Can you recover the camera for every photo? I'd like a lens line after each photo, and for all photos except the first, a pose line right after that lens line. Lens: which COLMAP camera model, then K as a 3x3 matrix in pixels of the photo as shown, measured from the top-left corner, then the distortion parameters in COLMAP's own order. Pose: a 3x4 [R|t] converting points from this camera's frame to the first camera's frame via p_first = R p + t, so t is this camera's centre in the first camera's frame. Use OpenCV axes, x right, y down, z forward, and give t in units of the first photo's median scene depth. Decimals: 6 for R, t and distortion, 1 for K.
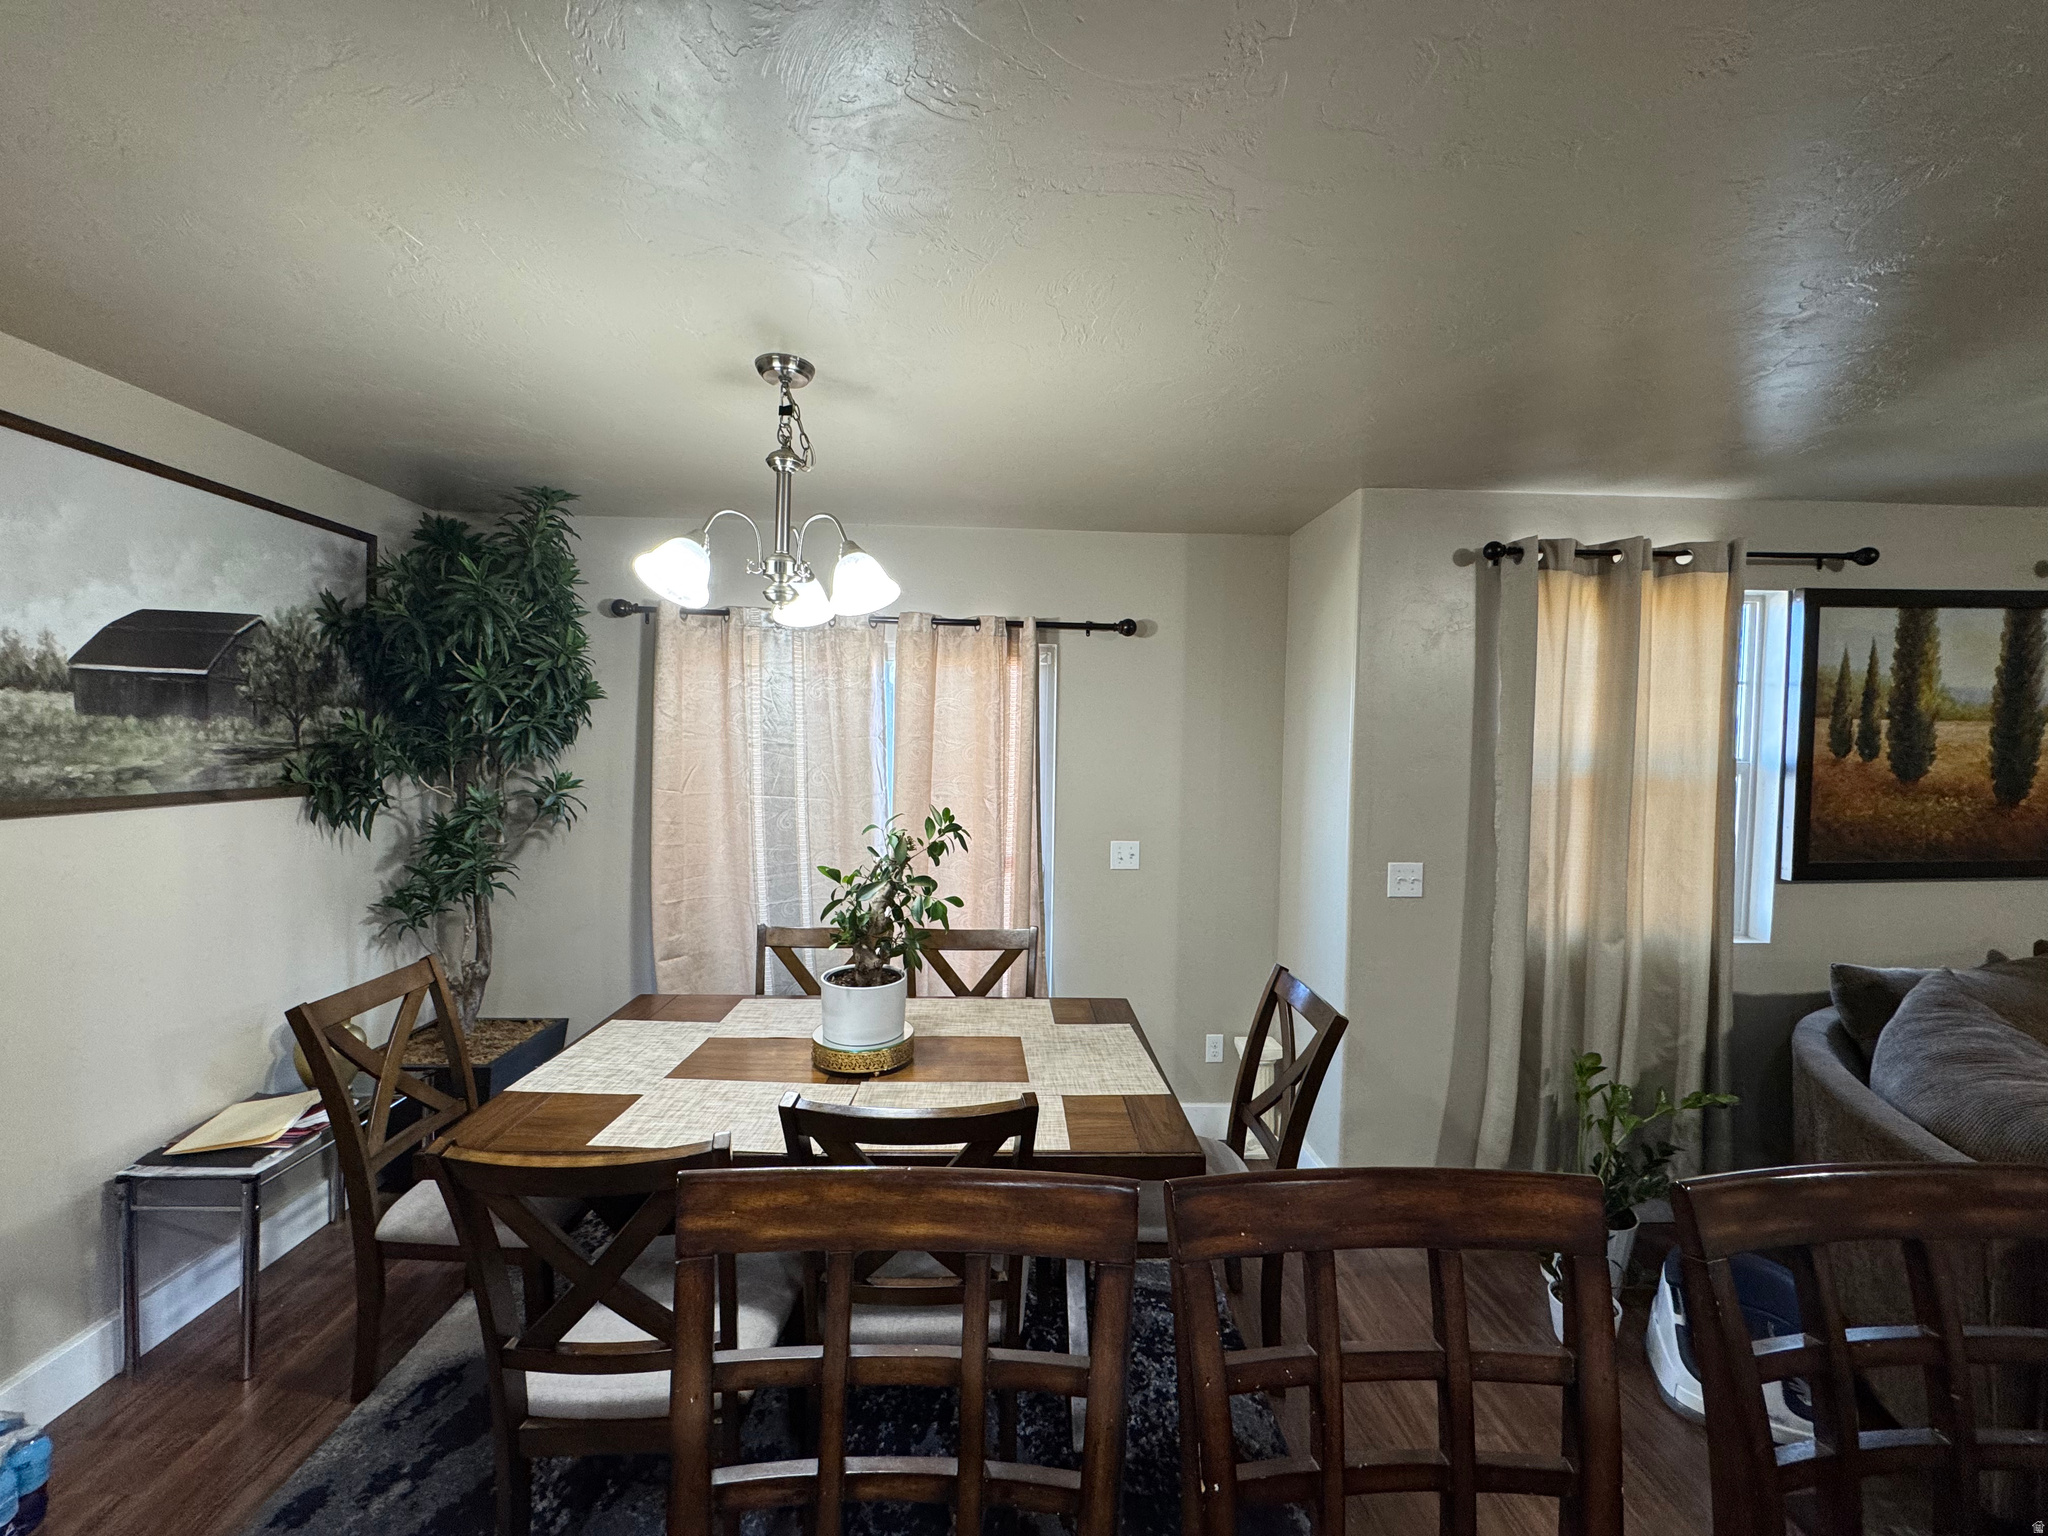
lens RADIAL K [[824.0, 0, 1024.0], [0, 824.0, 768.0], [0, 0, 1]] dist [-0.000128, 0.000194]
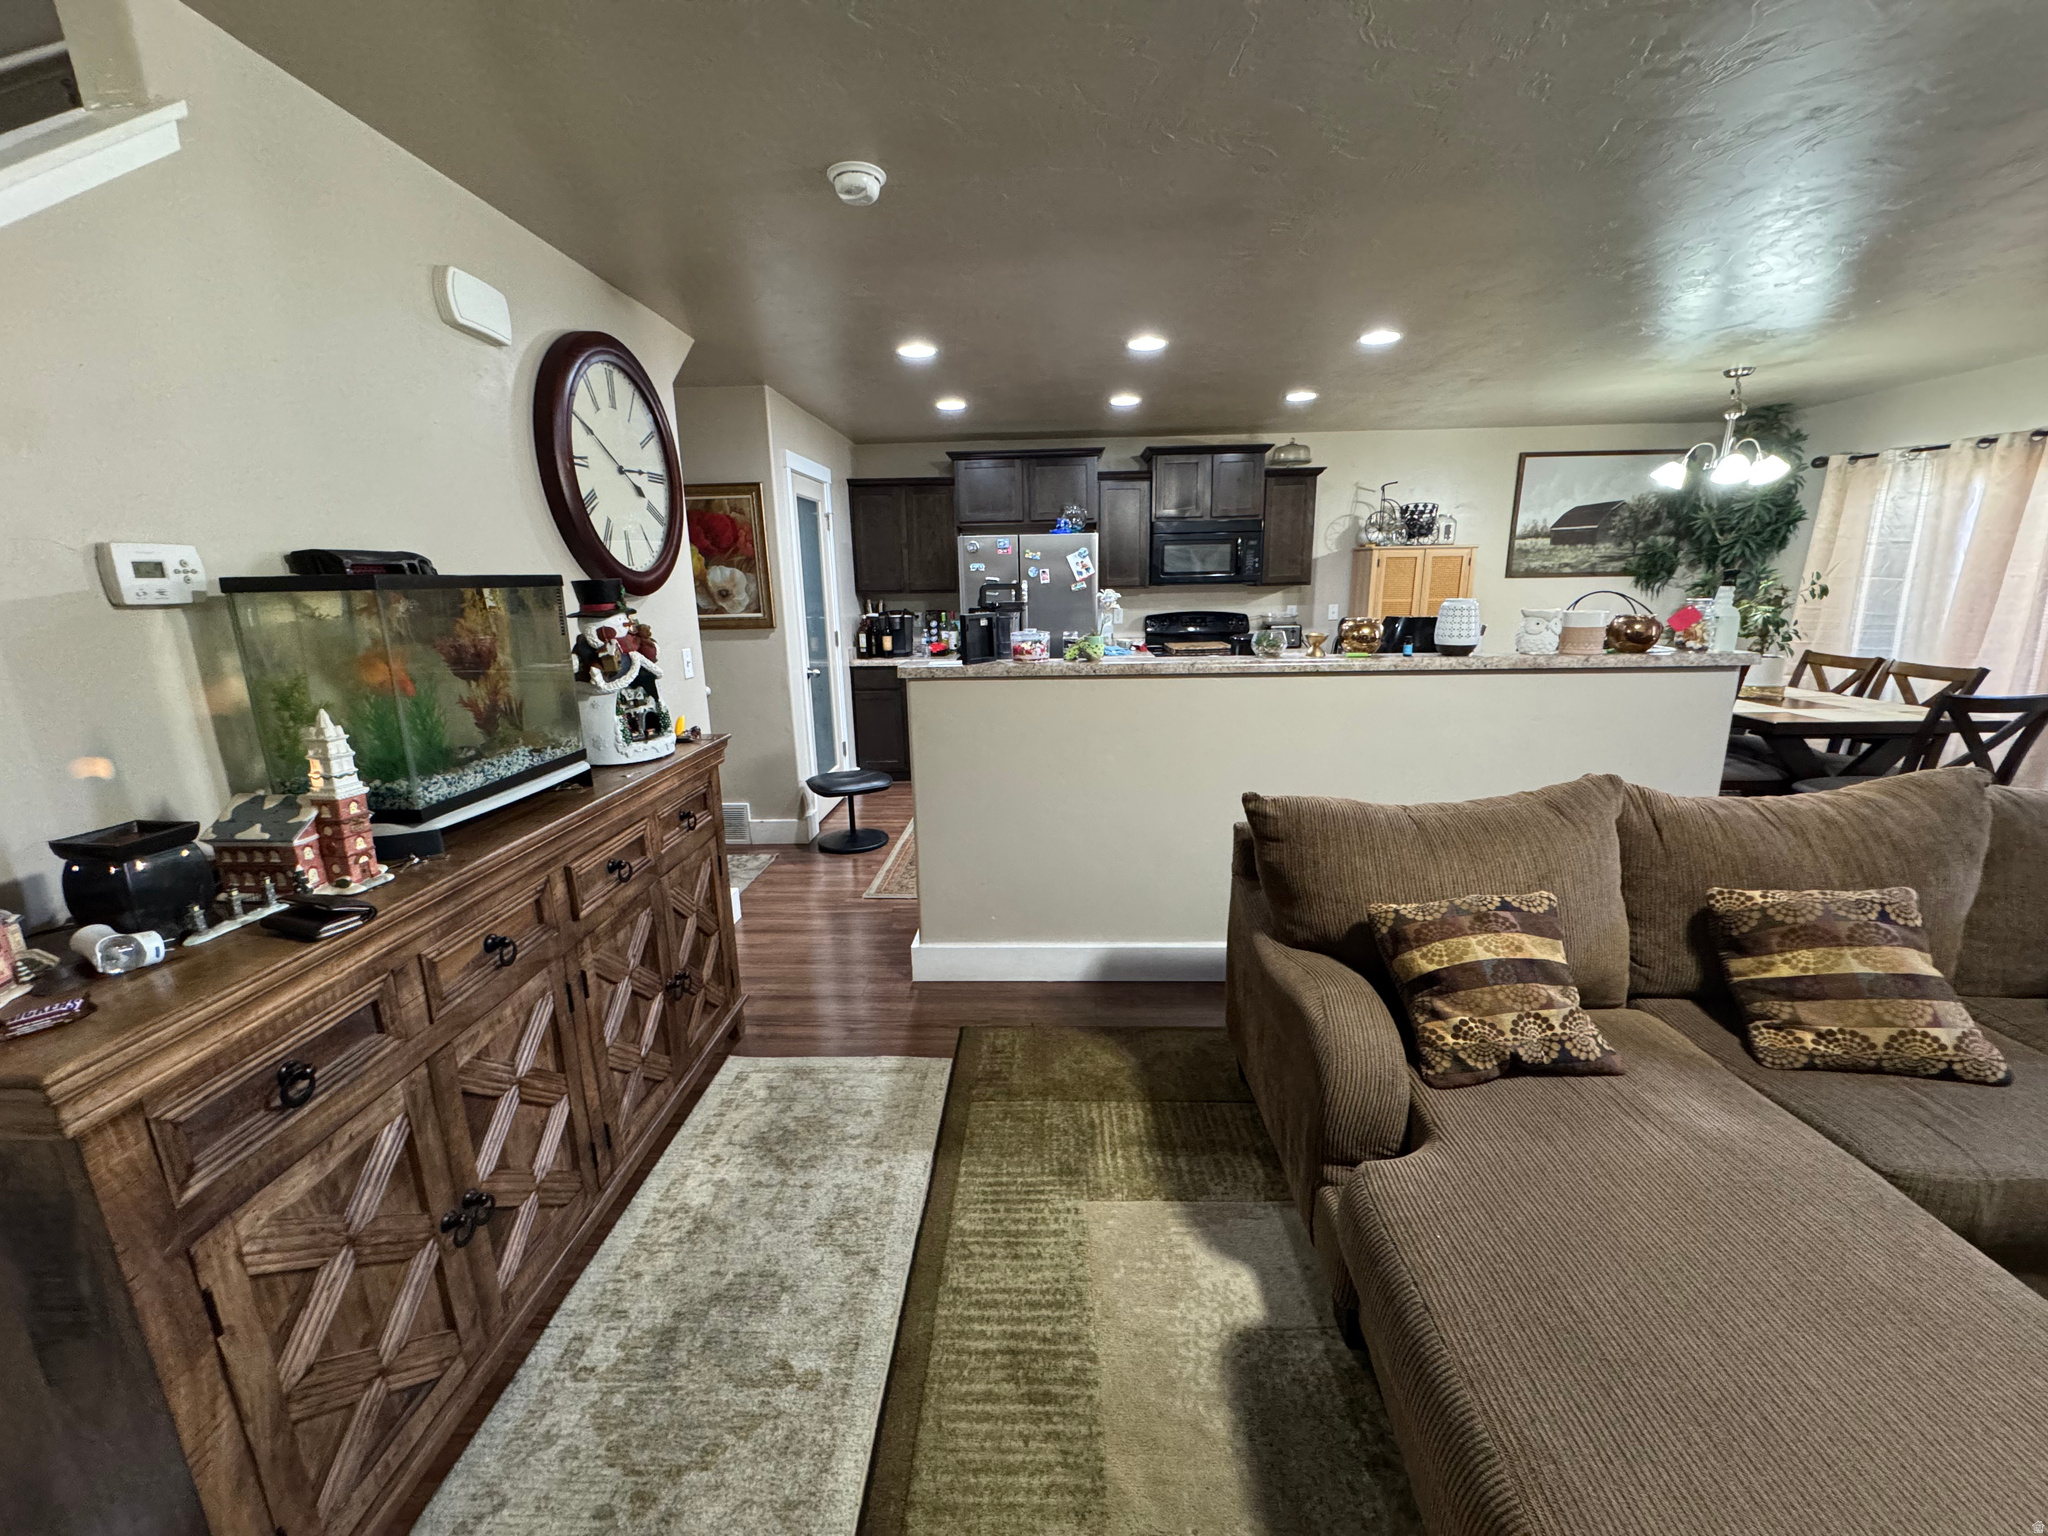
lens RADIAL K [[812.8, 0, 1024.0], [0, 812.8, 768.0], [0, 0, 1]] dist [-0.003779, 0.000254]
pose [[-0.084346, 0.212447, -0.973526, 1.543813], [-0.013815, 0.976664, 0.214329, 0.090314], [0.996341, 0.031527, -0.079442, -0.505348]]
